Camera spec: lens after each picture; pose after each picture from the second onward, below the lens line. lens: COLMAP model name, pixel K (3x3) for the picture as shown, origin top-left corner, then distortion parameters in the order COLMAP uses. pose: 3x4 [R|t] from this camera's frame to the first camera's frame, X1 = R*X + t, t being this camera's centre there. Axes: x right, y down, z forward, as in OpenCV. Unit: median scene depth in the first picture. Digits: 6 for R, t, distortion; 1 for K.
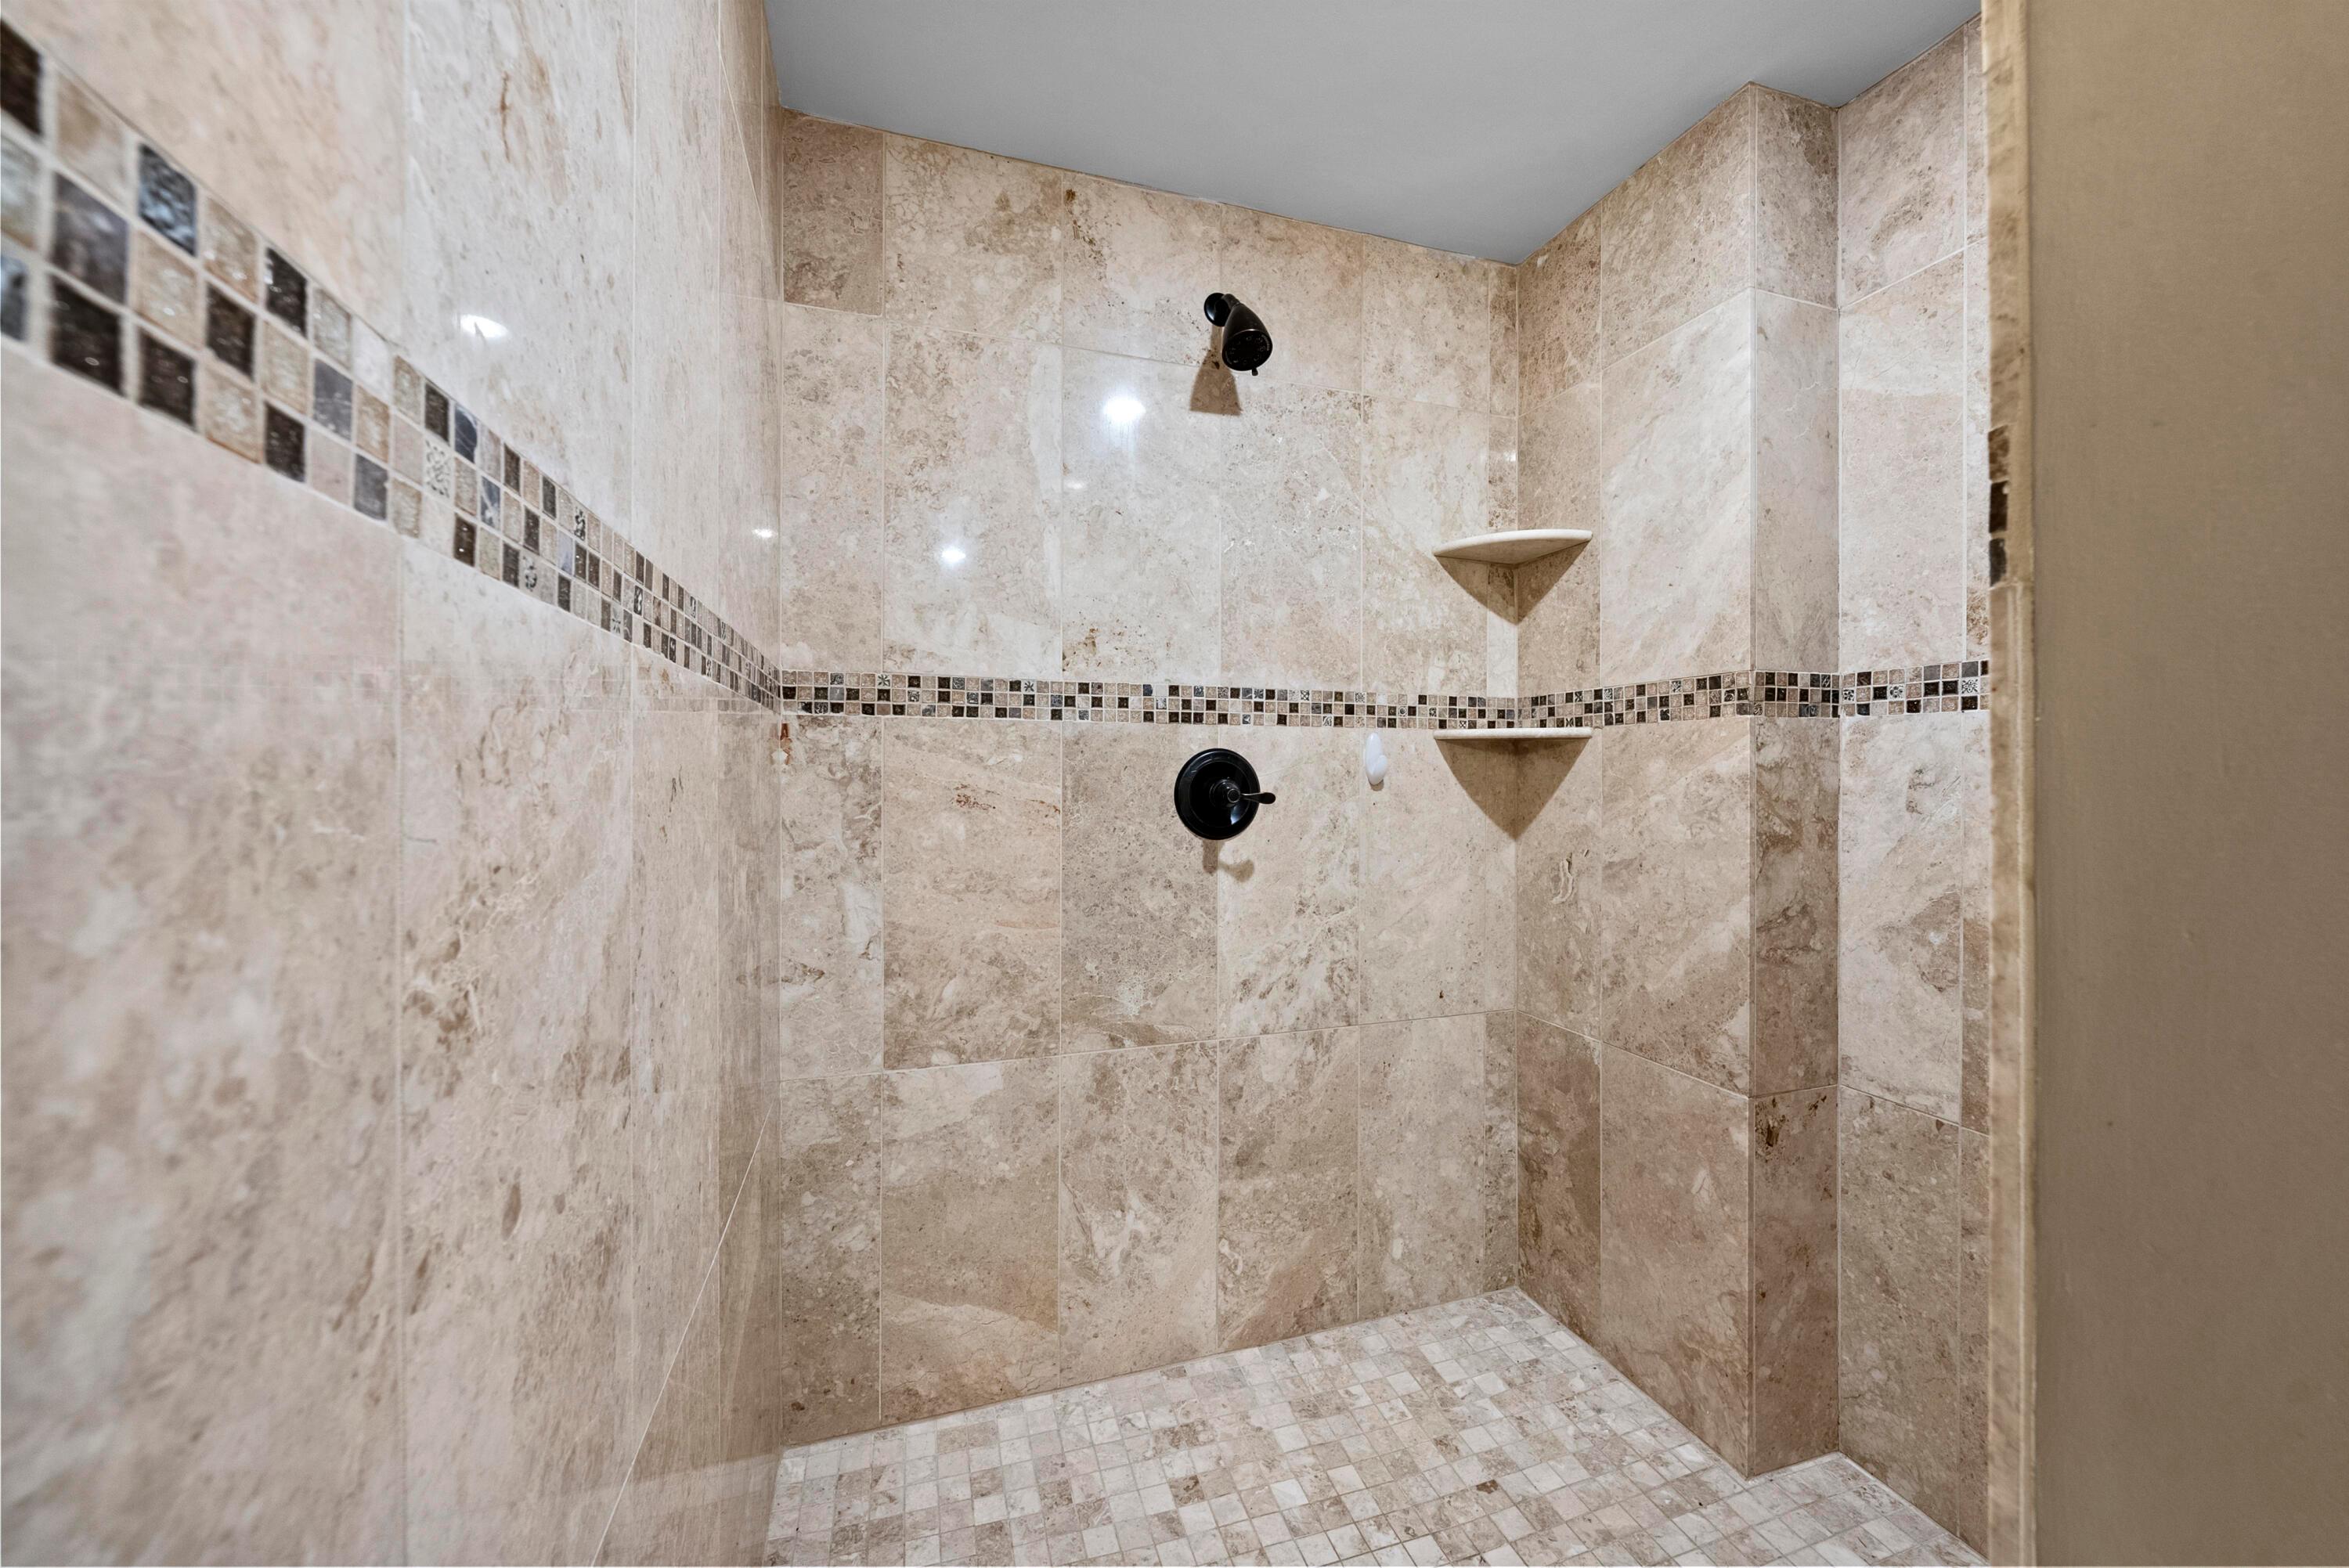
lens RADIAL K [[875.1, 0, 1175.1], [0, 875.1, 780.6], [0, 0, 1]] dist [-0.001623, -0.000060]
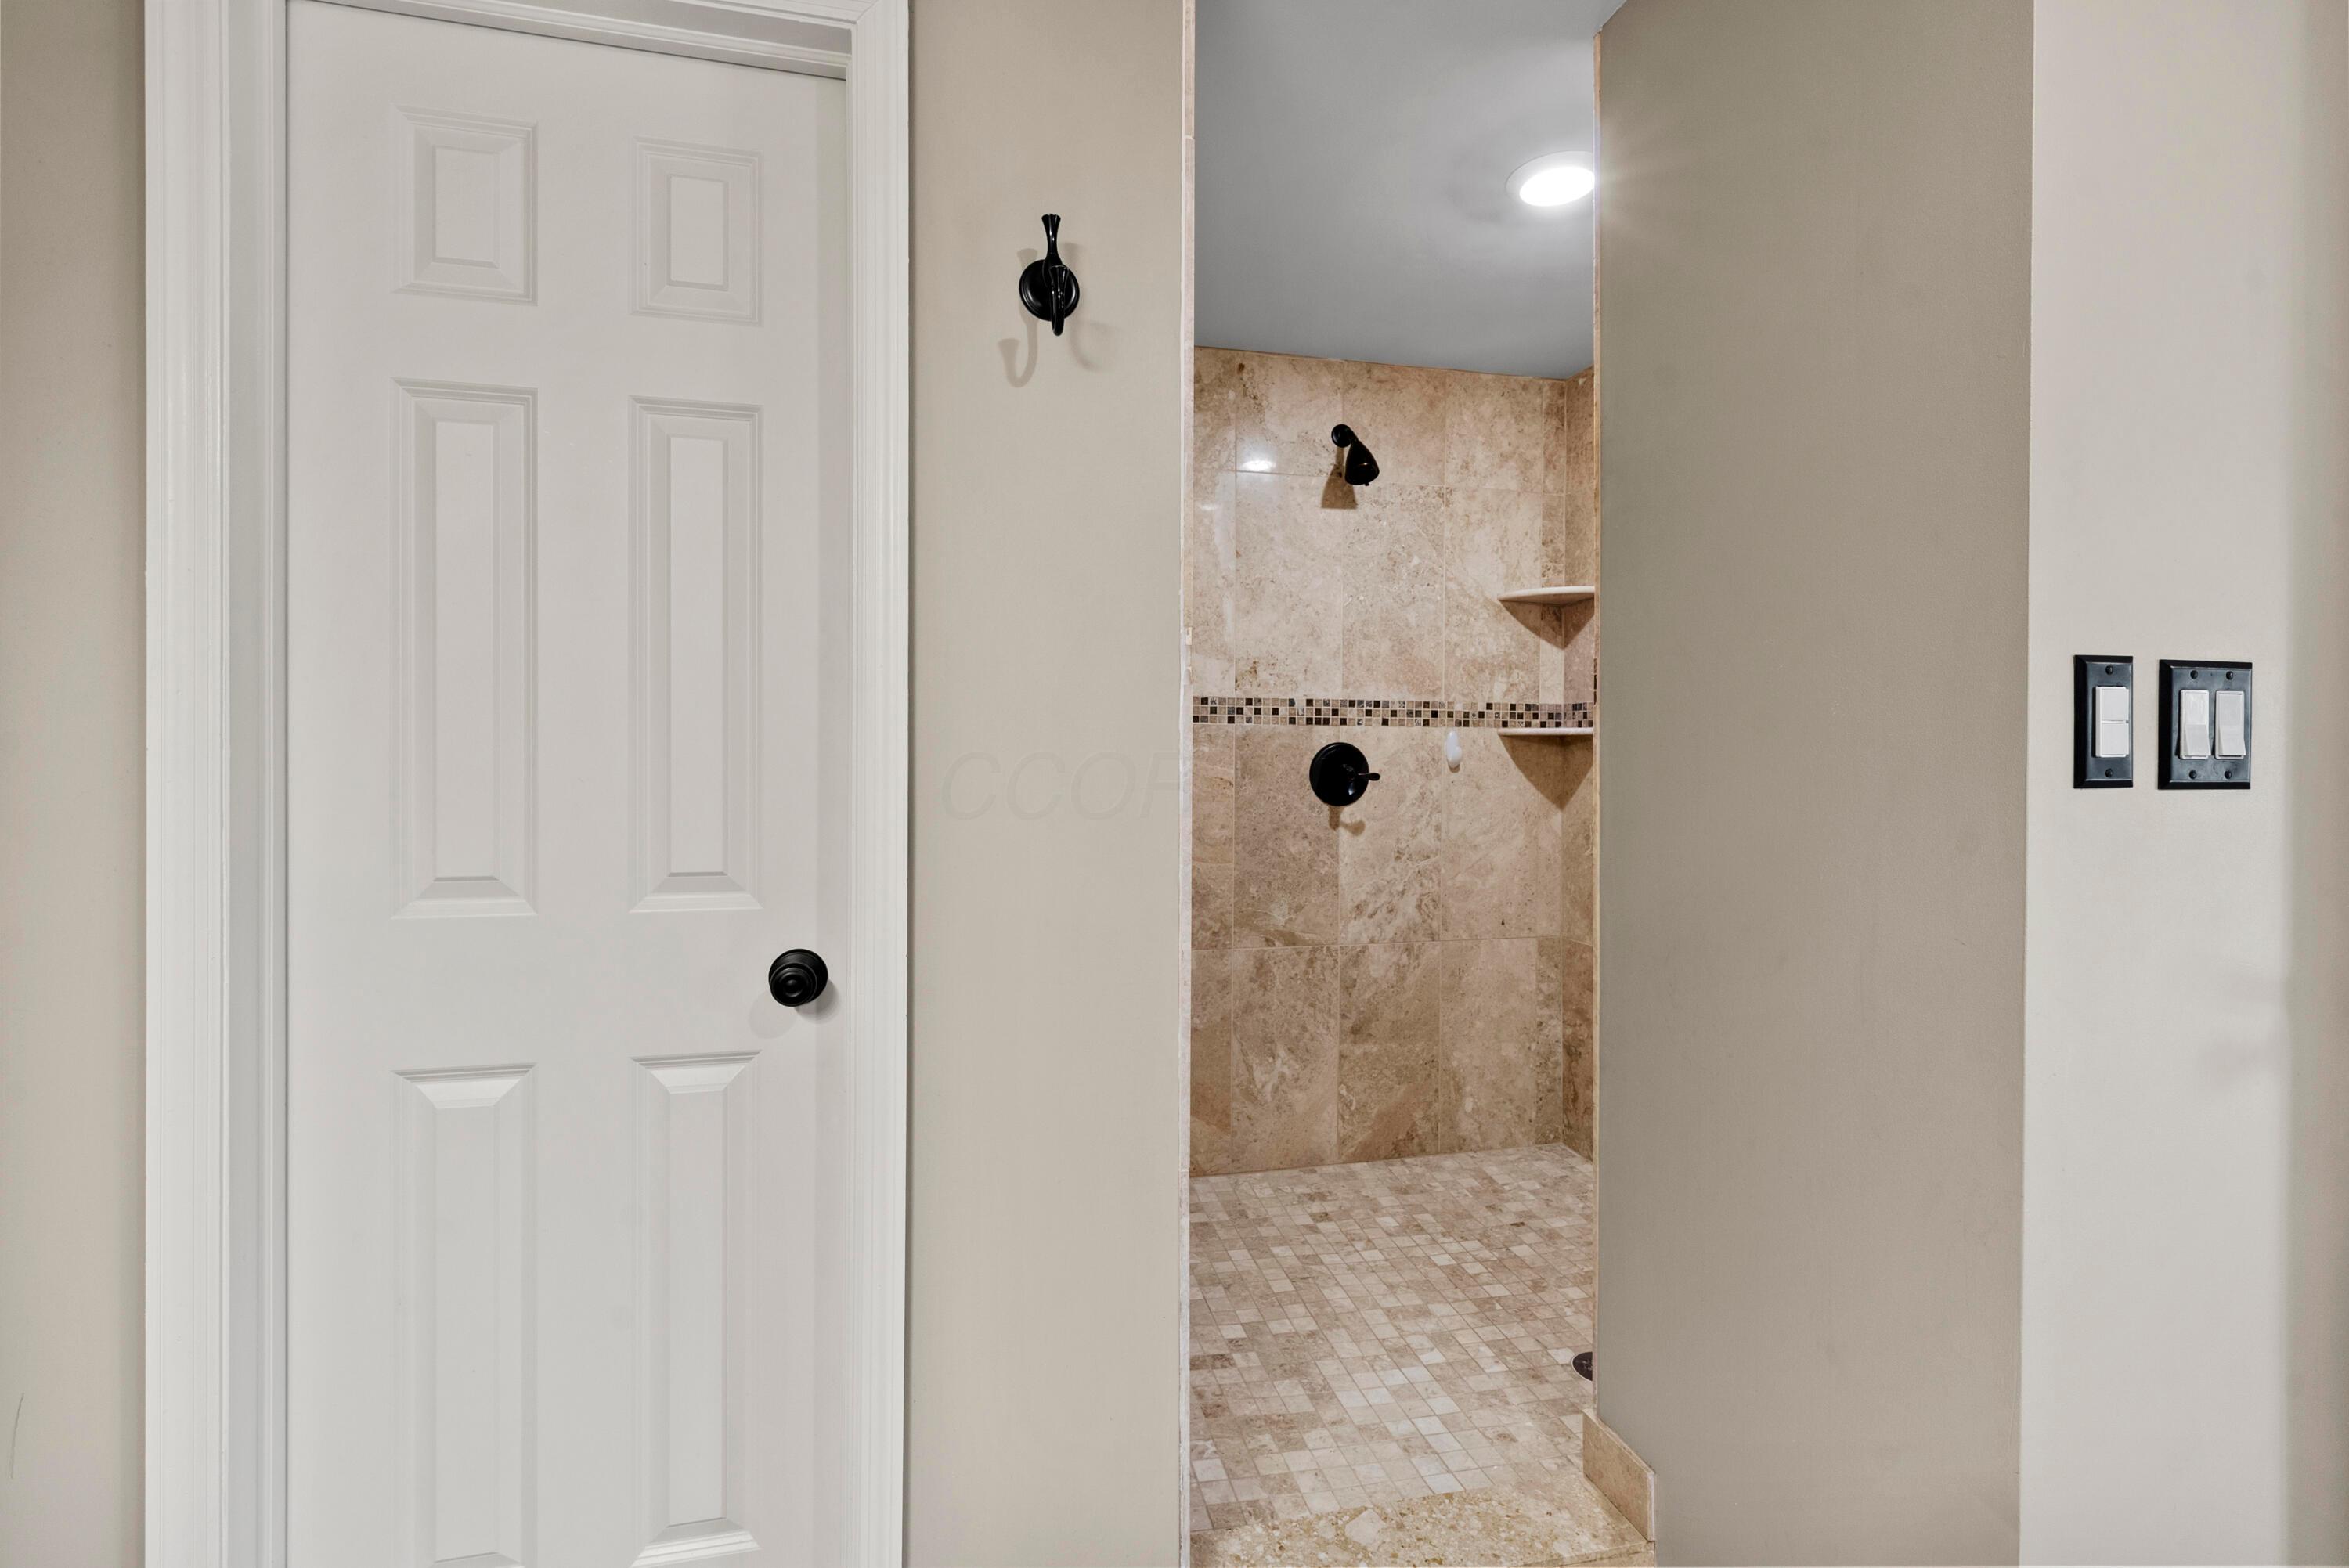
lens RADIAL K [[1076.4, 0, 1169.3], [0, 1076.4, 772.0], [0, 0, 1]] dist [0.003712, 0.000126]
pose [[0.996519, 0.003675, -0.083281, -0.081245], [-0.003346, 0.999986, 0.004091, 0.005460], [0.083295, -0.003798, 0.996518, -0.770700]]
